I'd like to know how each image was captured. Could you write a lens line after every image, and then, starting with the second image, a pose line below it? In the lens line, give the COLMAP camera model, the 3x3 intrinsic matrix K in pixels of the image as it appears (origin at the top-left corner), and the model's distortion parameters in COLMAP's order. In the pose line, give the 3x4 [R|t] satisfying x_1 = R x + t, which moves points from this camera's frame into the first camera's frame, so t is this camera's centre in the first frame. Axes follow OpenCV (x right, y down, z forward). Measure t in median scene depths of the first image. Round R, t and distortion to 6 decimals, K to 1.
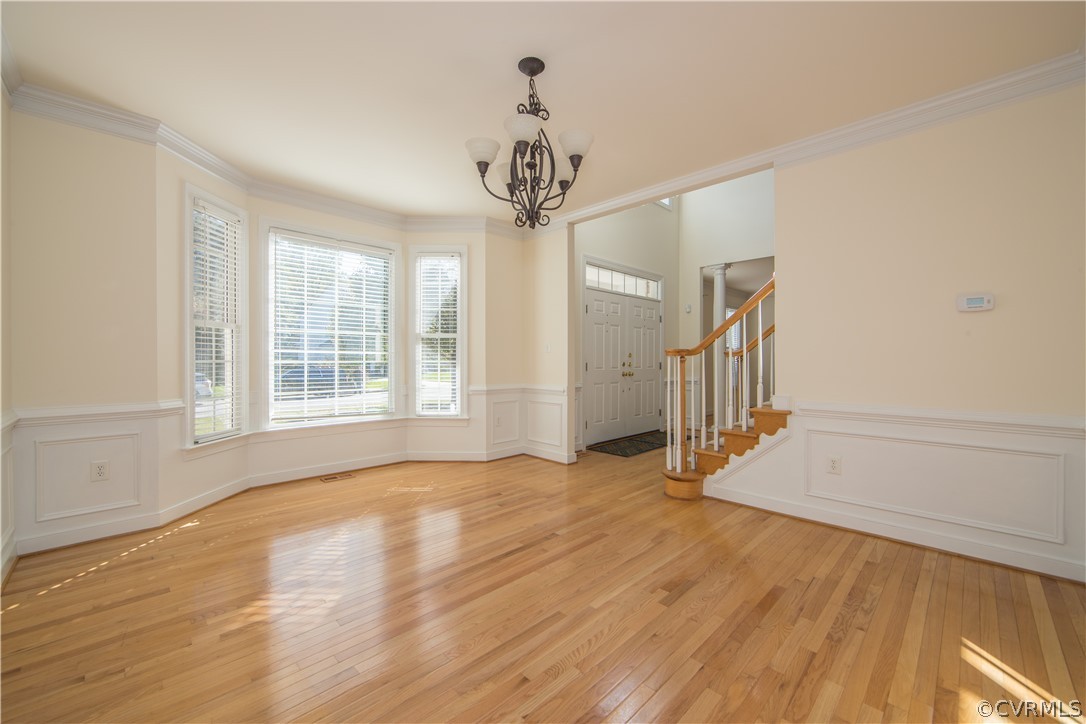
lens RADIAL K [[438.2, 0, 547.6], [0, 438.2, 359.4], [0, 0, 1]] dist [-0.012955, 0.000302]
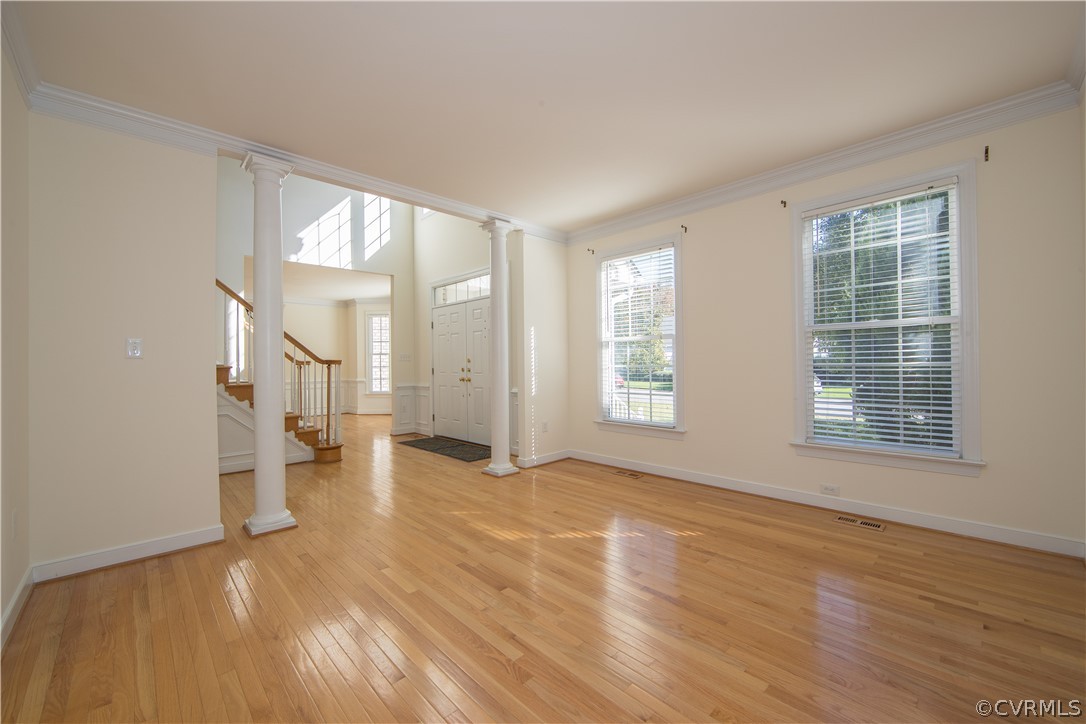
lens RADIAL K [[438.2, 0, 547.6], [0, 438.2, 359.4], [0, 0, 1]] dist [-0.012955, 0.000302]
pose [[-0.028260, -0.009131, -0.999559, 1.192881], [0.018265, 0.999787, -0.009650, 0.000498], [0.999434, -0.018530, -0.028087, 1.219852]]
